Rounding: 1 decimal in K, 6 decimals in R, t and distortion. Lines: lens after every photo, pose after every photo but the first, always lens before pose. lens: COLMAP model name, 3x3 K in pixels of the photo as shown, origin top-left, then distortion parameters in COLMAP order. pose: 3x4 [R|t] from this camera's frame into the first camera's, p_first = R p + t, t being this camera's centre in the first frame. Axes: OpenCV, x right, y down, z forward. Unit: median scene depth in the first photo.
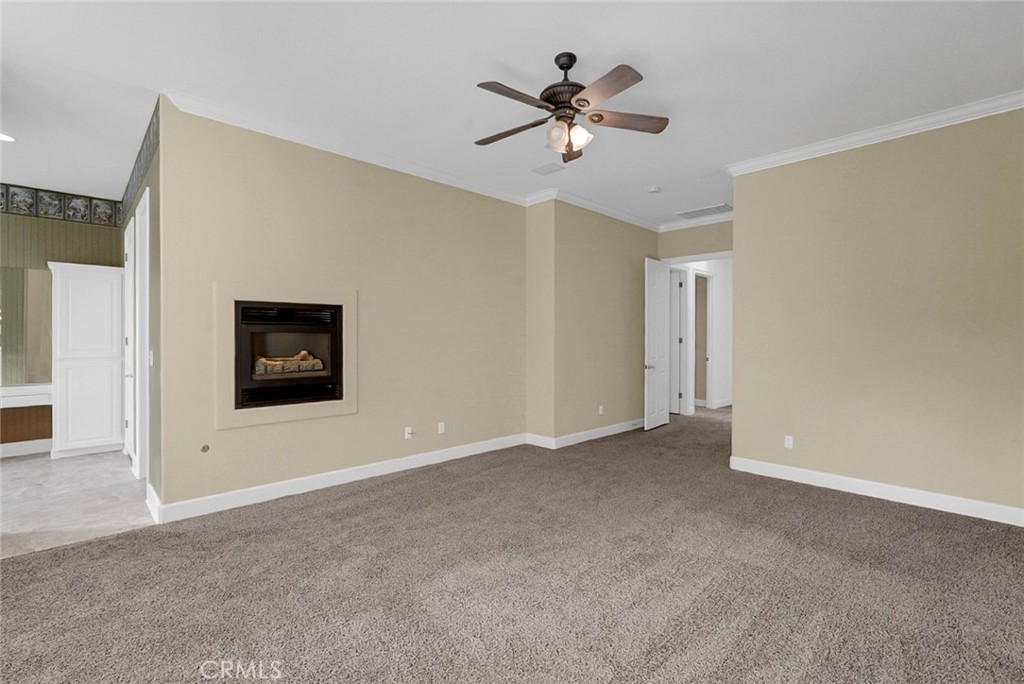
lens RADIAL K [[463.4, 0, 512.3], [0, 463.4, 337.8], [0, 0, 1]] dist [-0.003496, 0.000125]
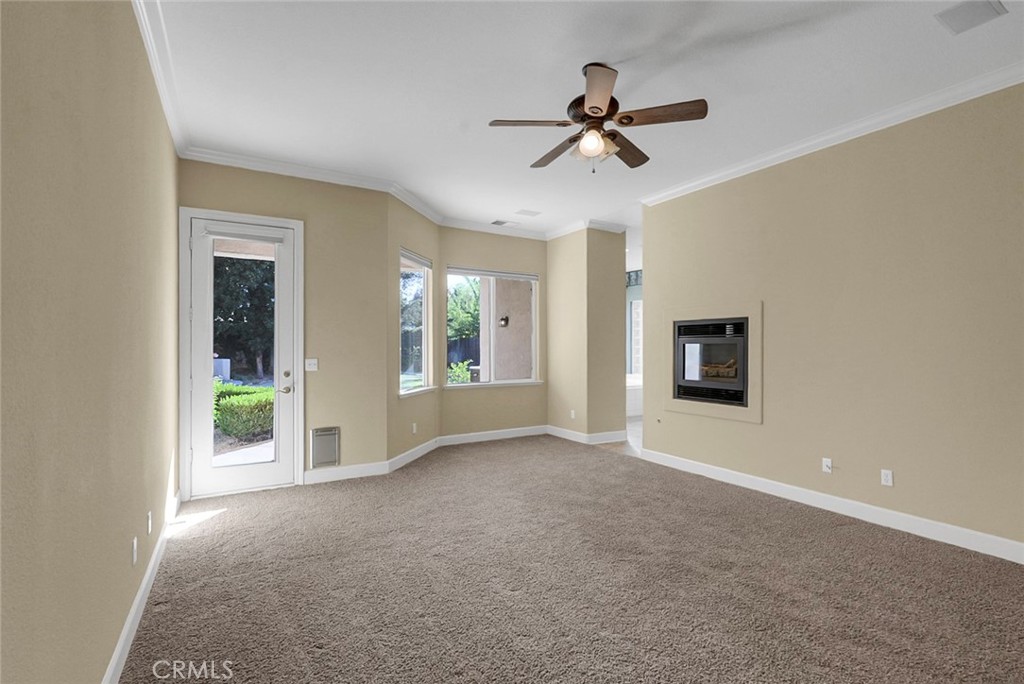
lens RADIAL K [[463.4, 0, 512.1], [0, 463.4, 345.7], [0, 0, 1]] dist [-0.003496, 0.000125]
pose [[-0.210072, -0.001109, -0.977685, 0.786332], [-0.001877, 0.999998, -0.000731, -0.003681], [0.977684, 0.001682, -0.210074, 0.721969]]
